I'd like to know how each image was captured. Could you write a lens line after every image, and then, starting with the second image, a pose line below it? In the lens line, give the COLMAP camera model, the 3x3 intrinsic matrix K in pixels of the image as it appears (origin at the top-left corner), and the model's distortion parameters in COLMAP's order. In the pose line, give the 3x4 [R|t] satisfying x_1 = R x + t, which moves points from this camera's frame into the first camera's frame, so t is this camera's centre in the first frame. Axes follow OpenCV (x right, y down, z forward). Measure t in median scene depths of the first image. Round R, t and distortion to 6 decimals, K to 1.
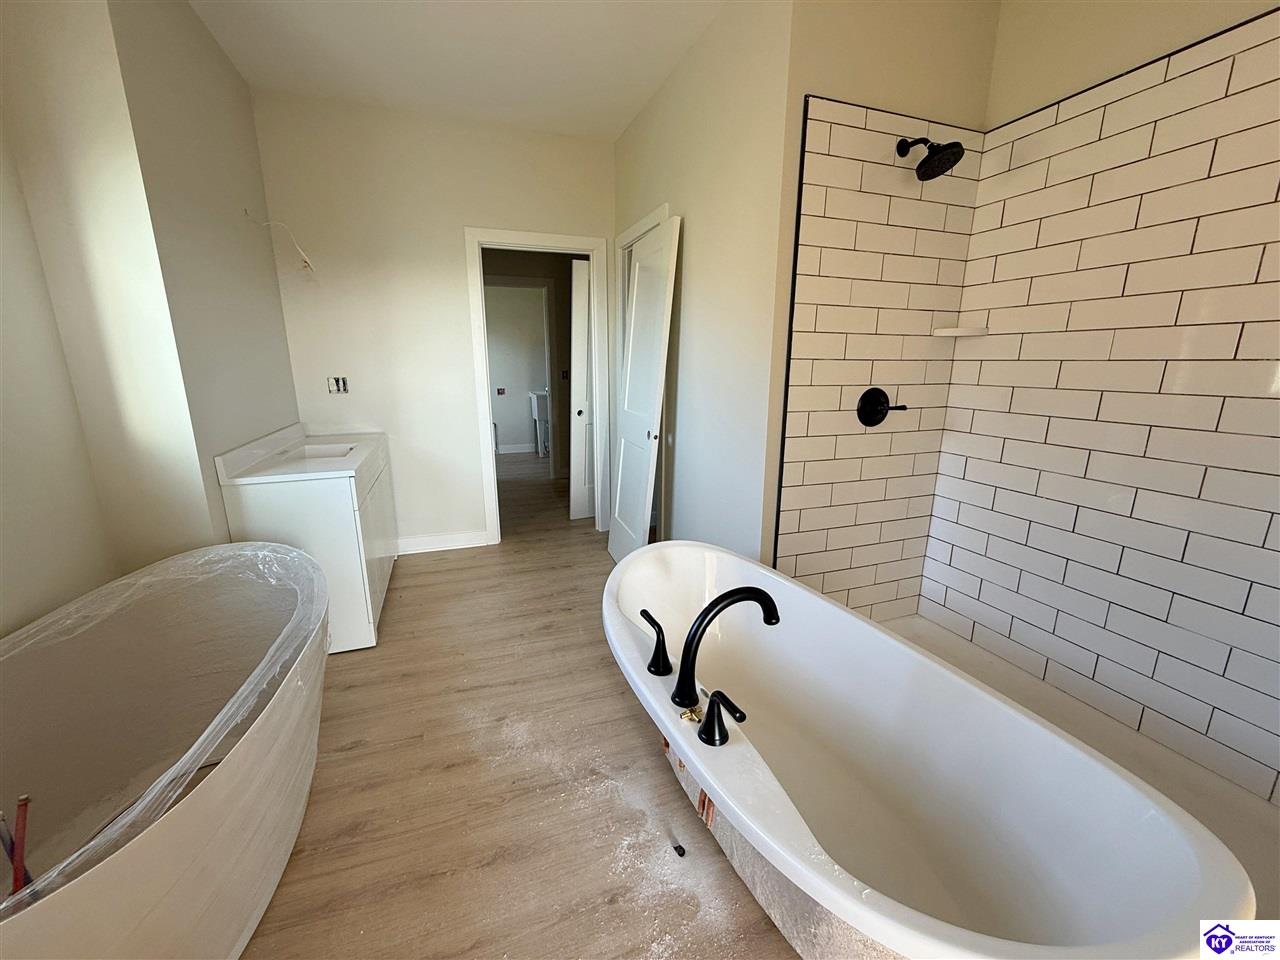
lens RADIAL K [[508.8, 0, 636.8], [0, 508.8, 481.0], [0, 0, 1]] dist [0.000577, 0.000600]
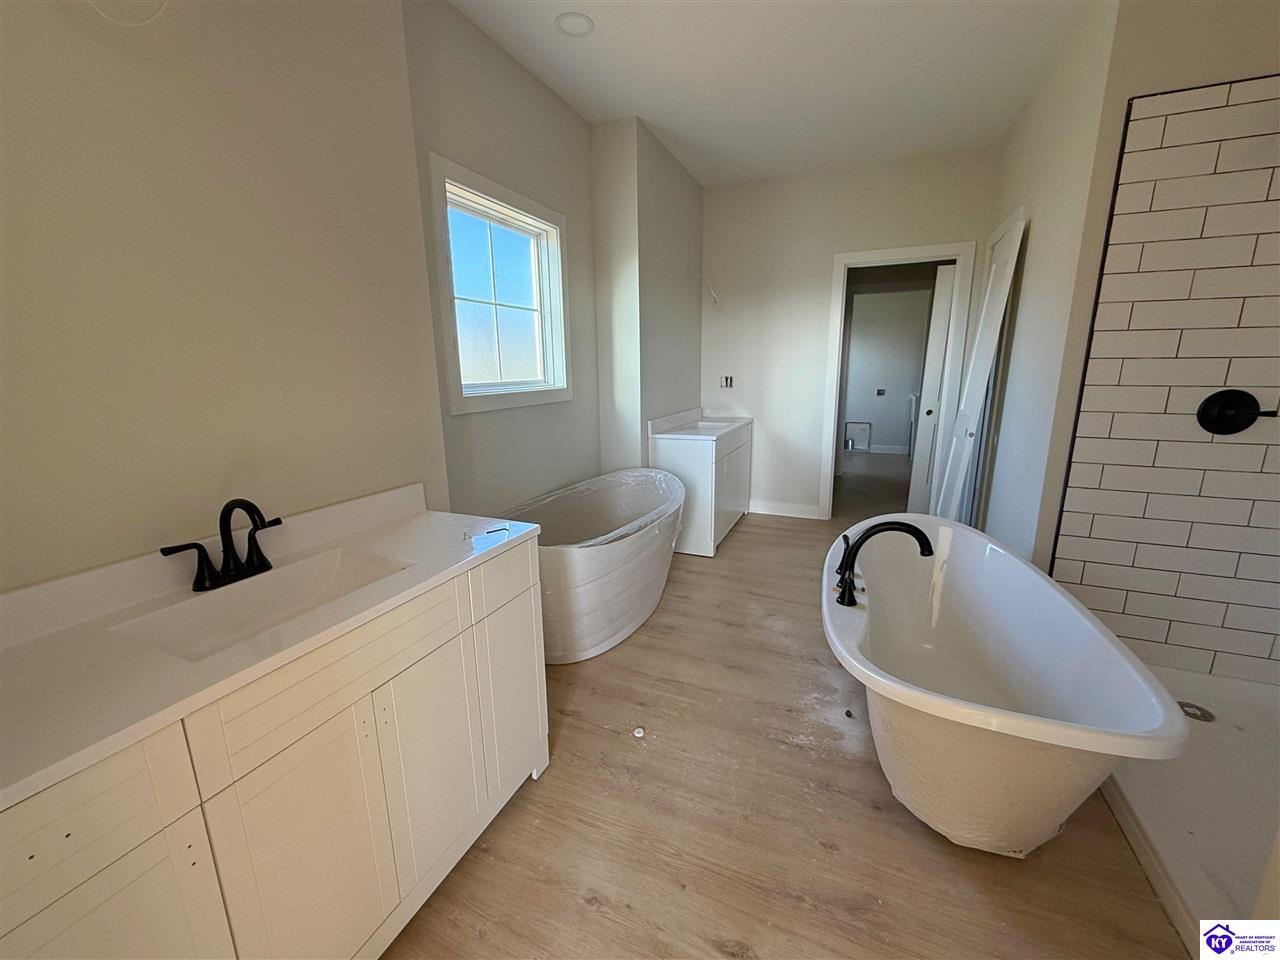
lens RADIAL K [[508.8, 0, 636.8], [0, 508.8, 481.0], [0, 0, 1]] dist [0.000577, 0.000600]
pose [[0.731343, 0.142001, -0.667063, 0.317619], [-0.144544, 0.988138, 0.051877, 0.068156], [0.666517, 0.058480, 0.743193, -0.293005]]
